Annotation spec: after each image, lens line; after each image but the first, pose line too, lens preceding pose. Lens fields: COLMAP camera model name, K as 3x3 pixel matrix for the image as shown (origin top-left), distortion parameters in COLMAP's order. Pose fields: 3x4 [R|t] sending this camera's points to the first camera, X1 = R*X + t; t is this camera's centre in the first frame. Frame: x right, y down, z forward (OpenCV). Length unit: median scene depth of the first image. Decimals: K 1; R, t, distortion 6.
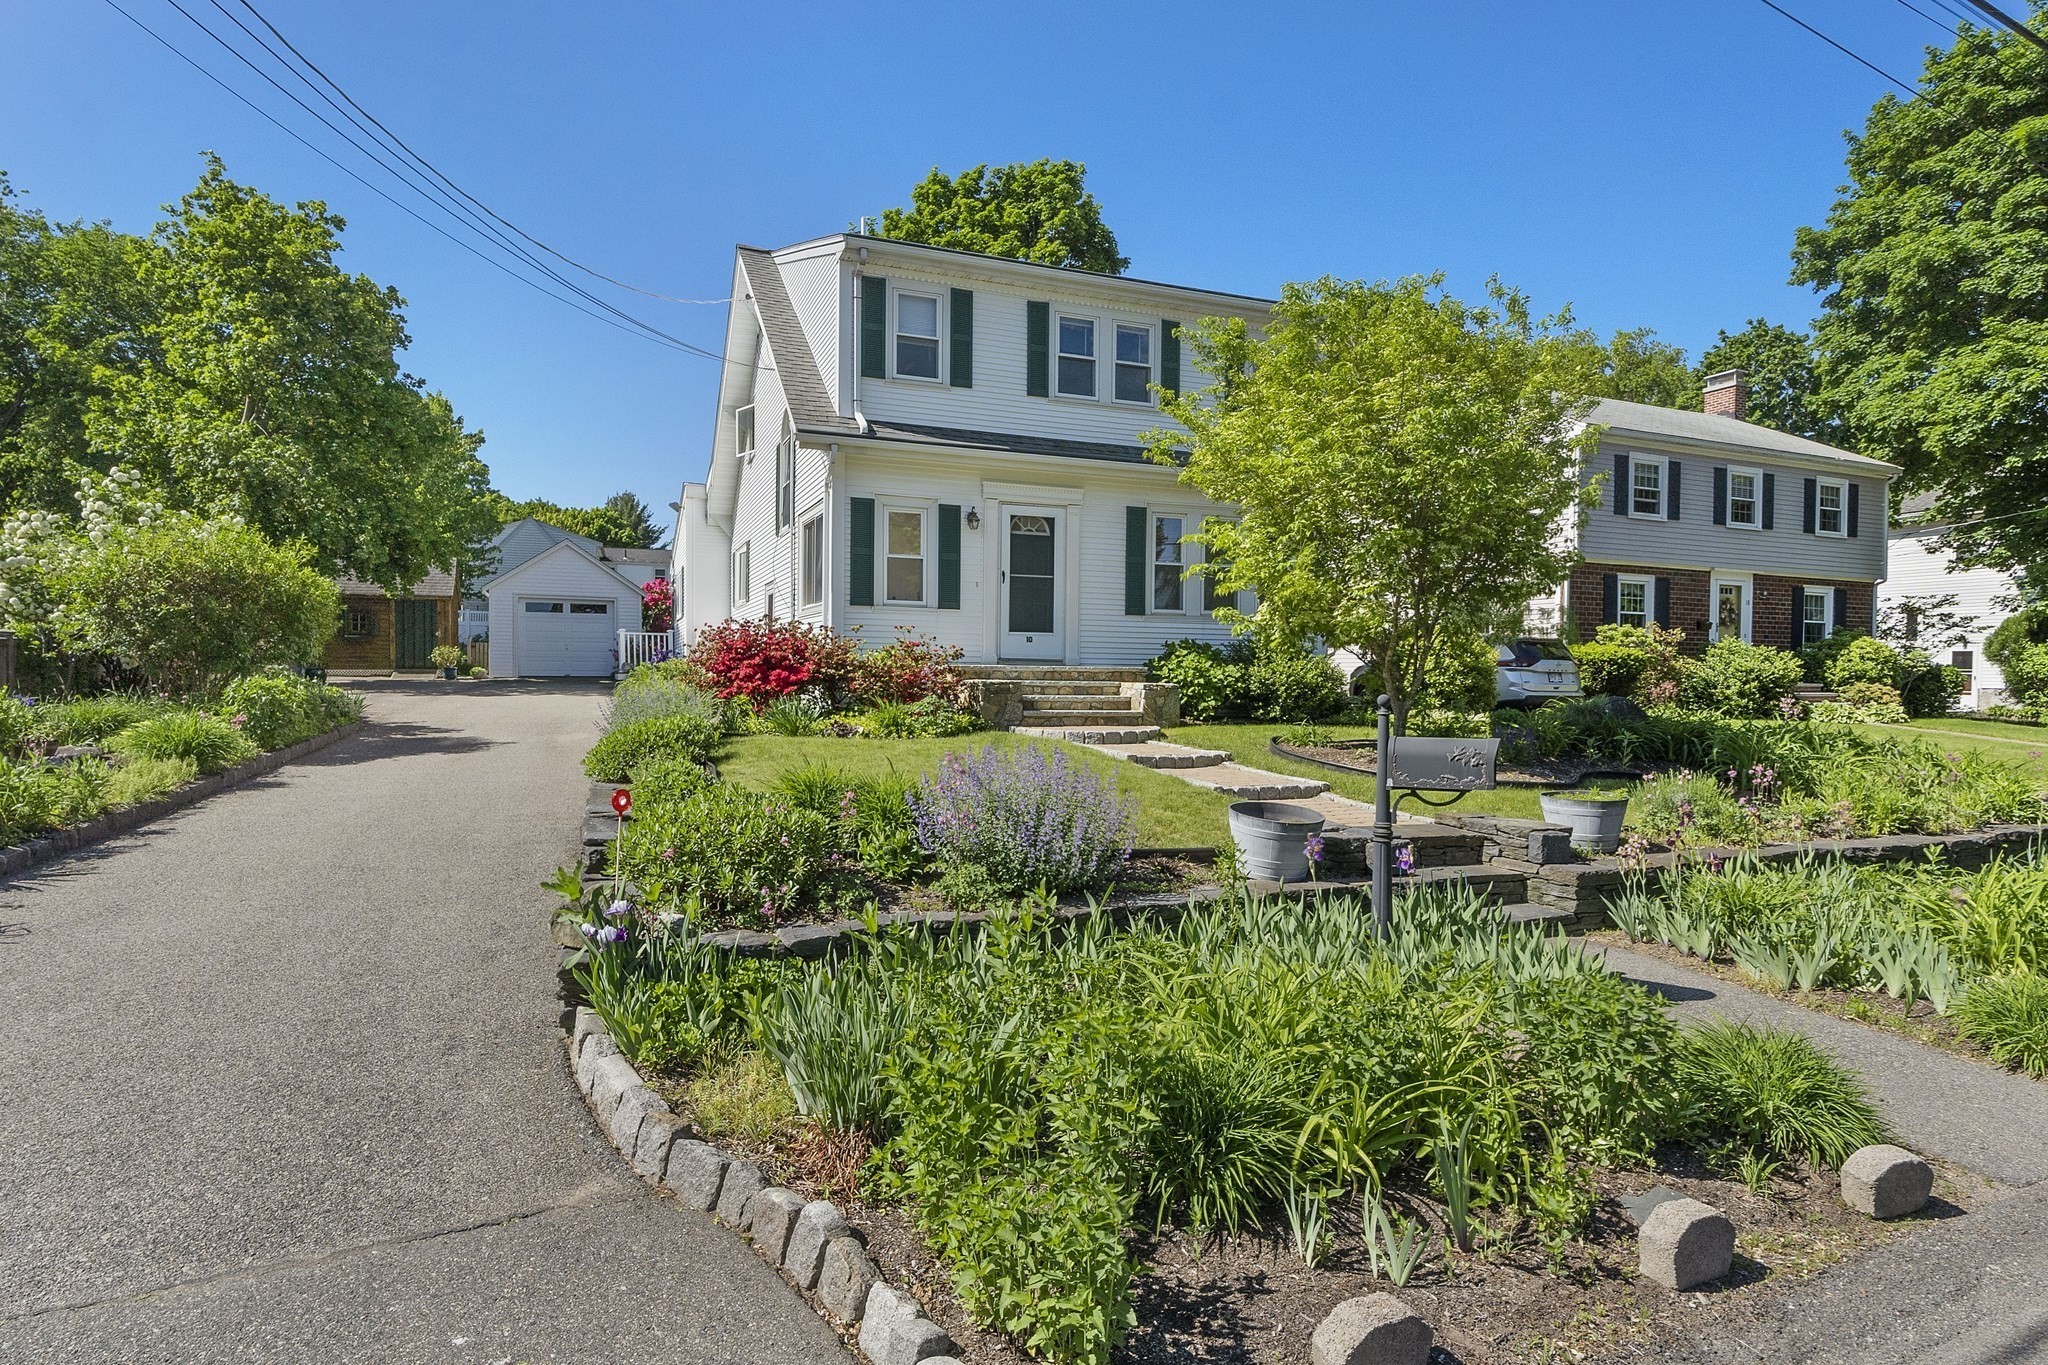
lens RADIAL K [[1057.1, 0, 951.9], [0, 1057.1, 726.2], [0, 0, 1]] dist [-0.003165, -0.000995]
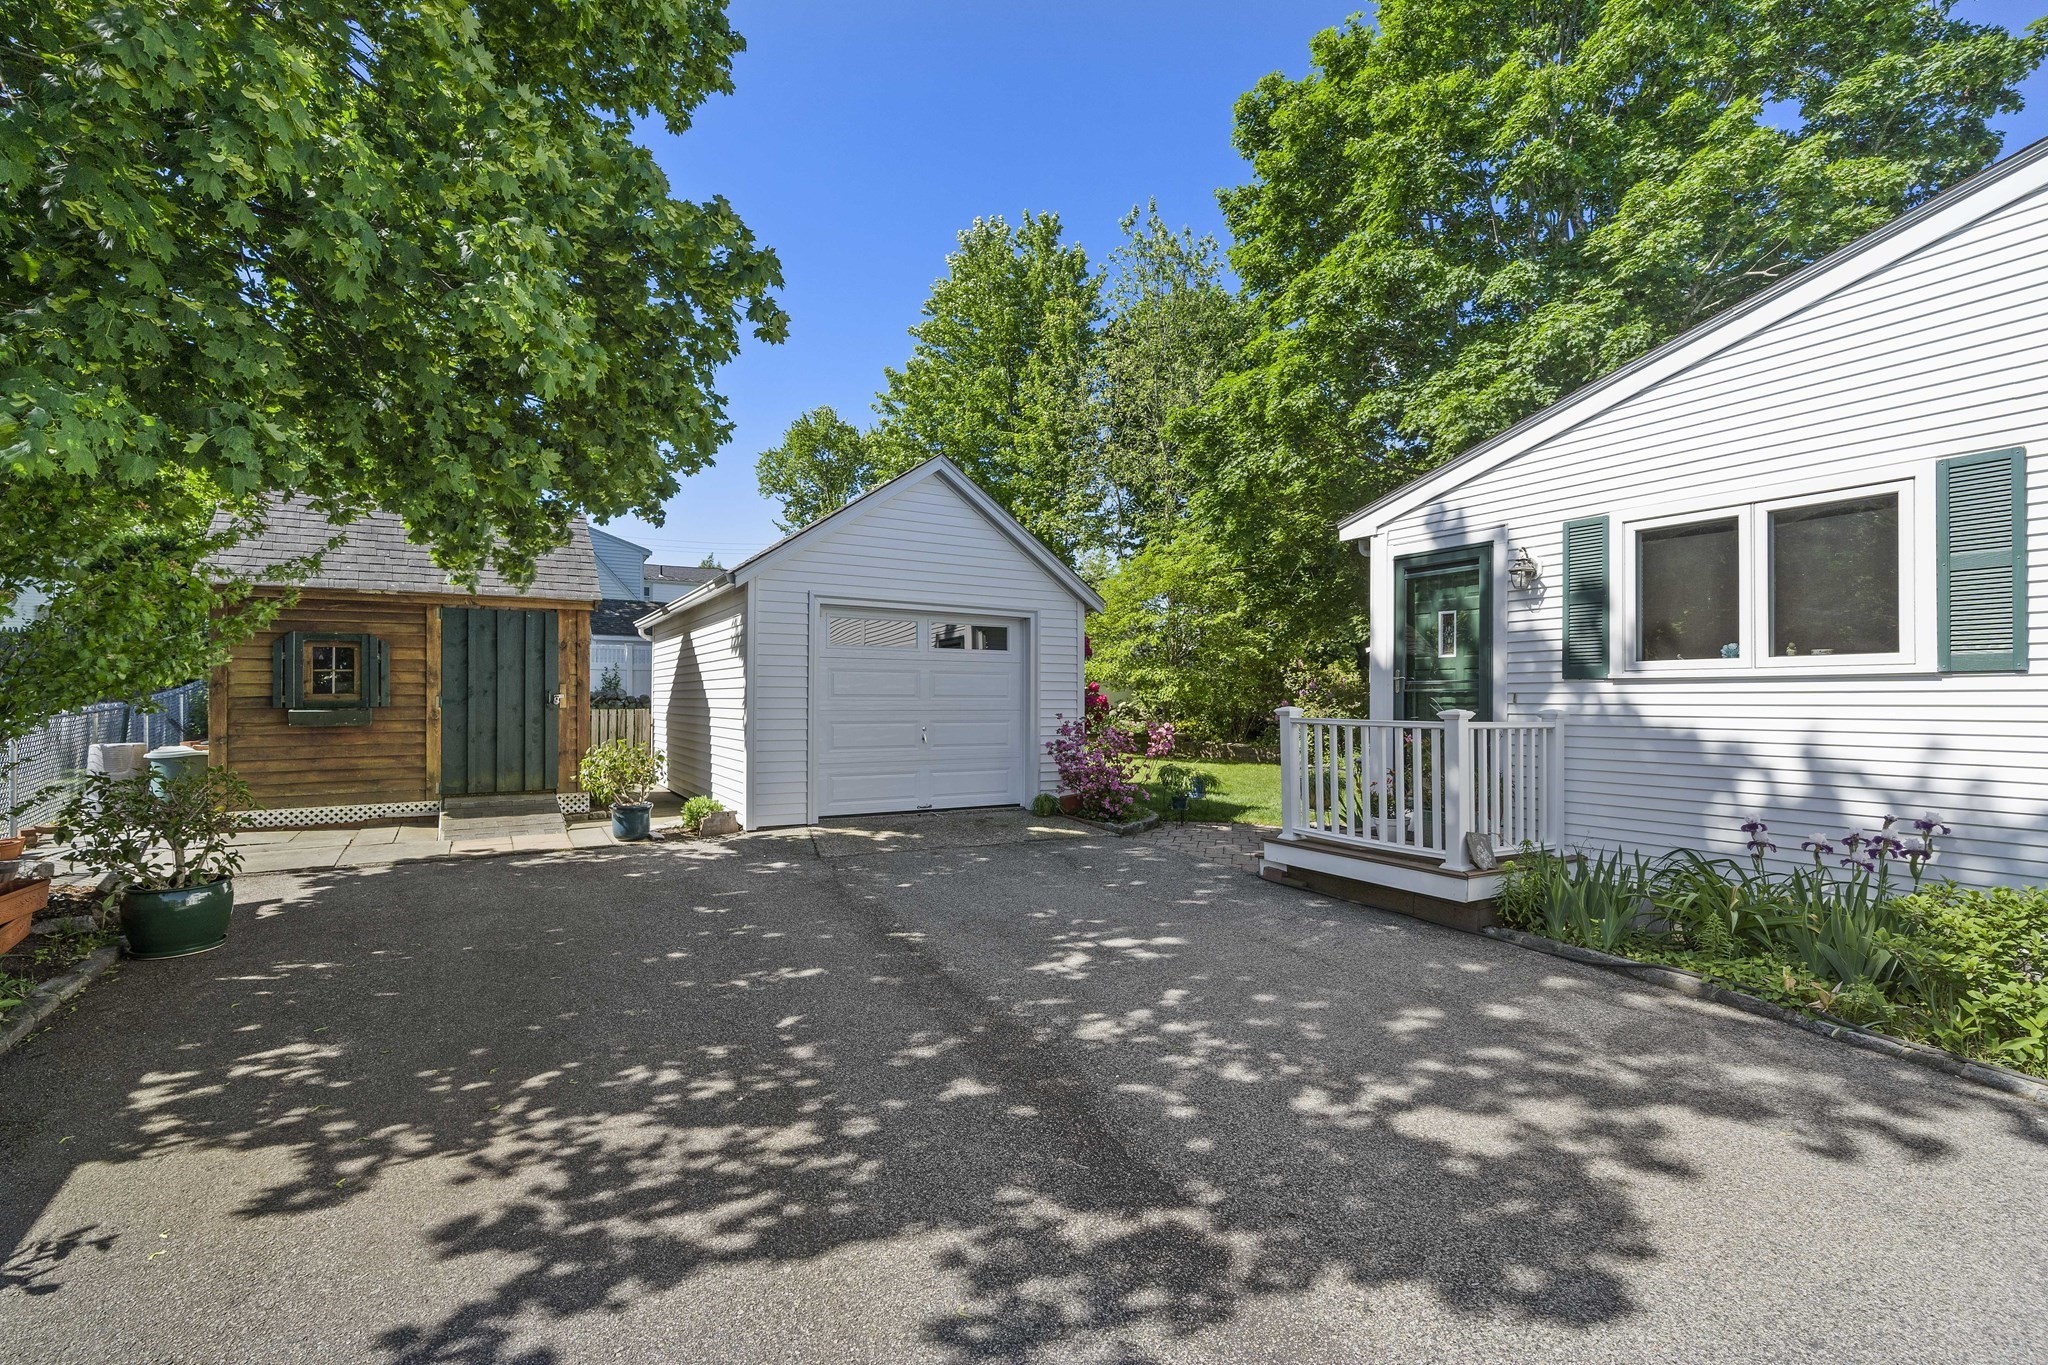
lens RADIAL K [[877.0, 0, 967.4], [0, 877.0, 703.8], [0, 0, 1]] dist [-0.000095, 0.000000]
pose [[0.985676, -0.001617, 0.168641, -0.814936], [0.009168, 0.998989, -0.044010, -0.146029], [-0.168399, 0.044925, 0.984695, 1.375415]]
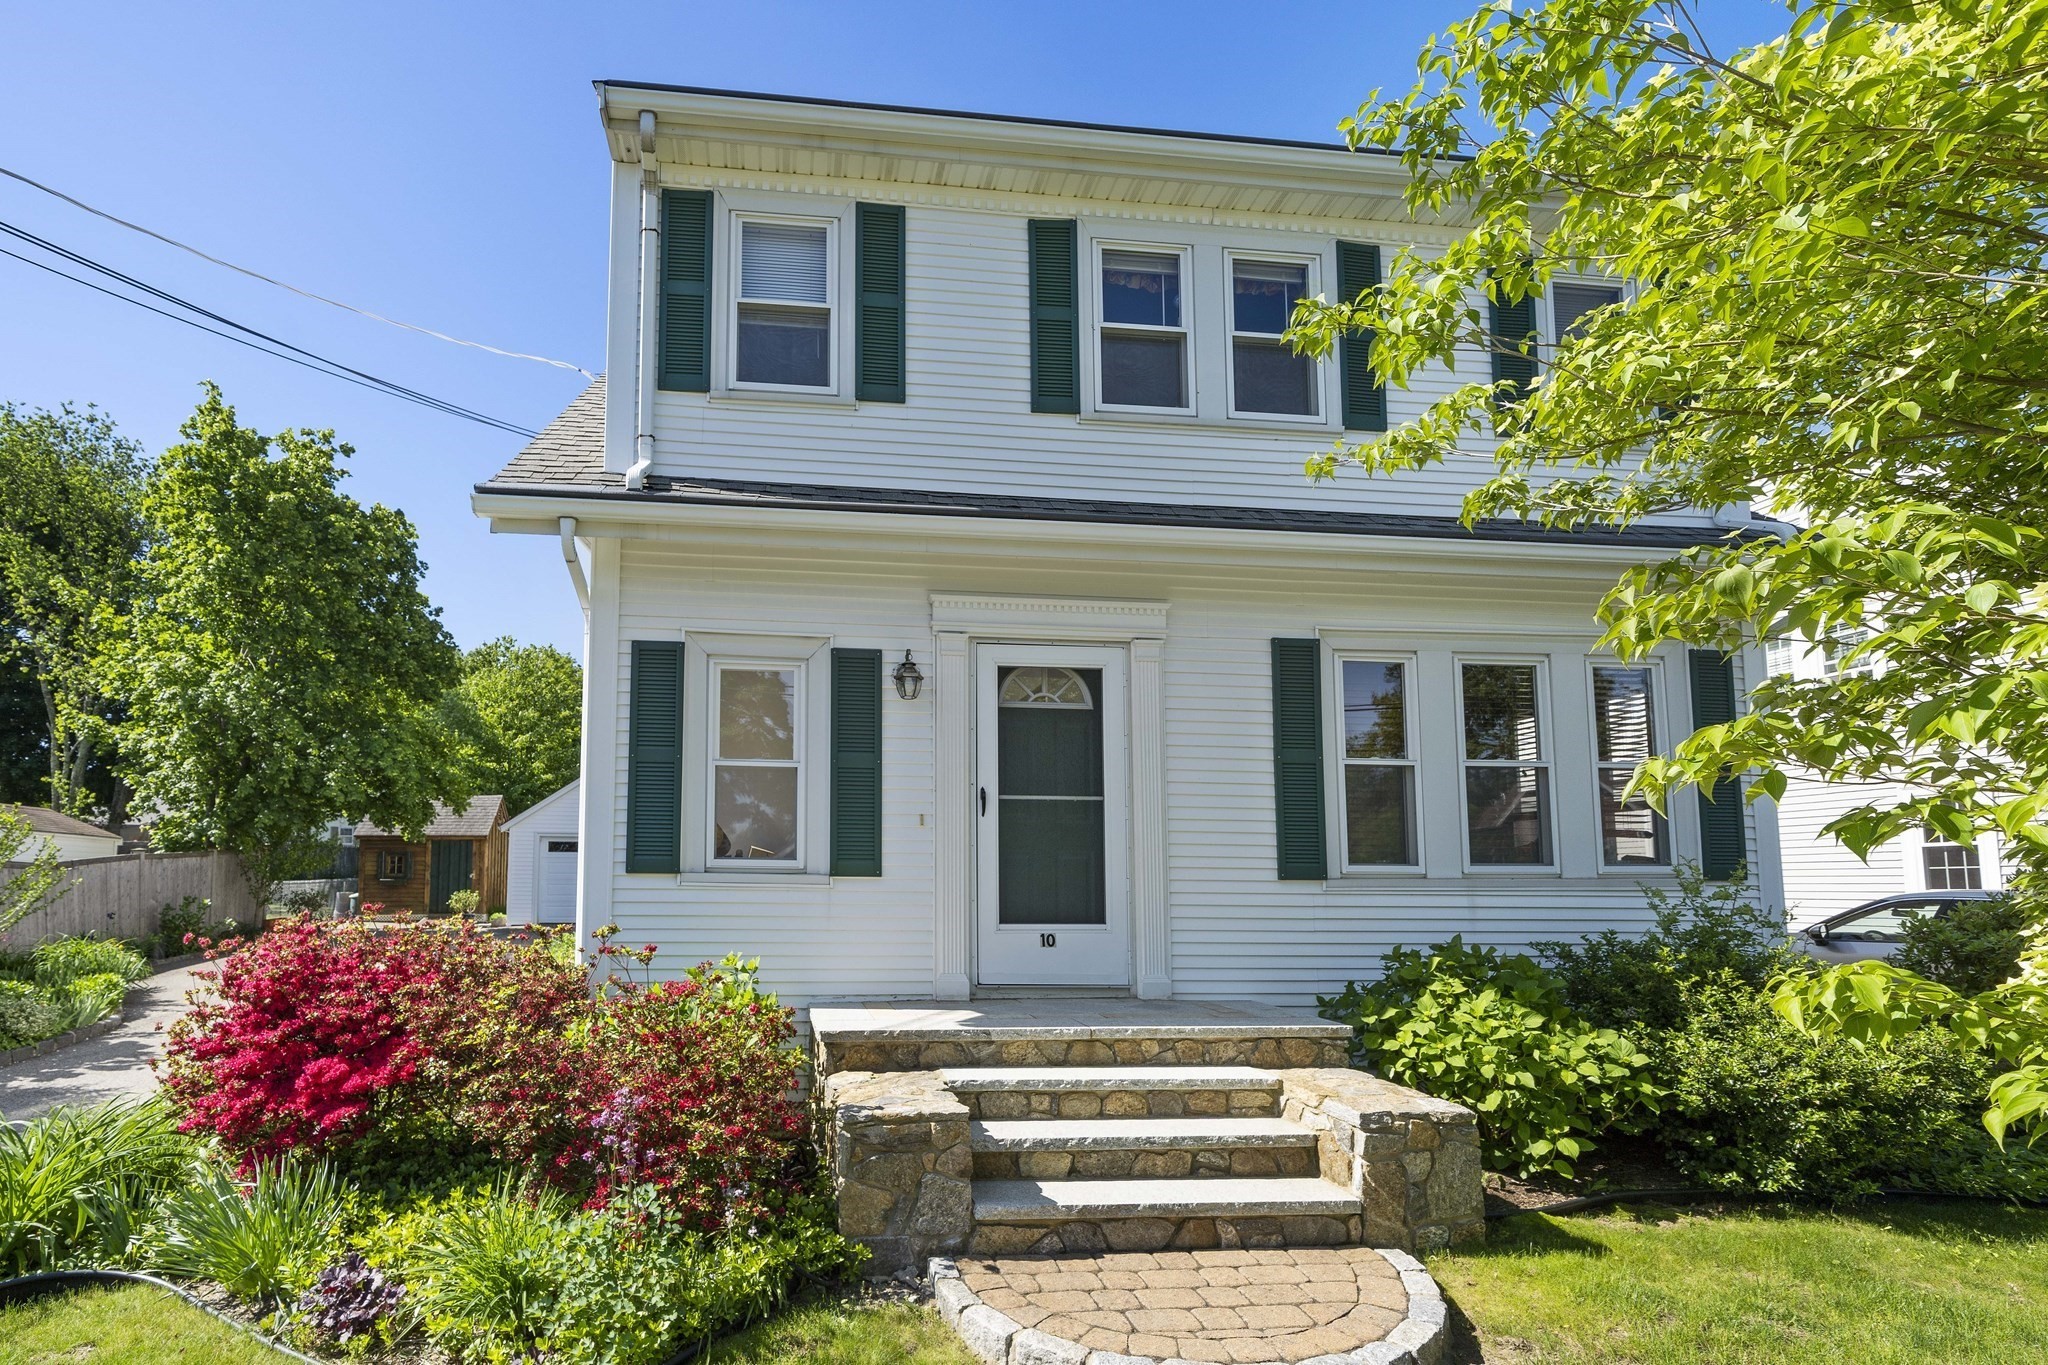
lens RADIAL K [[917.7, 0, 857.4], [0, 917.7, 825.7], [0, 0, 1]] dist [-0.000849, -0.000098]
pose [[0.970175, -0.020457, -0.241539, 0.089832], [-0.007384, 0.993476, -0.113801, -0.085793], [0.242292, 0.112191, 0.963695, 0.608181]]
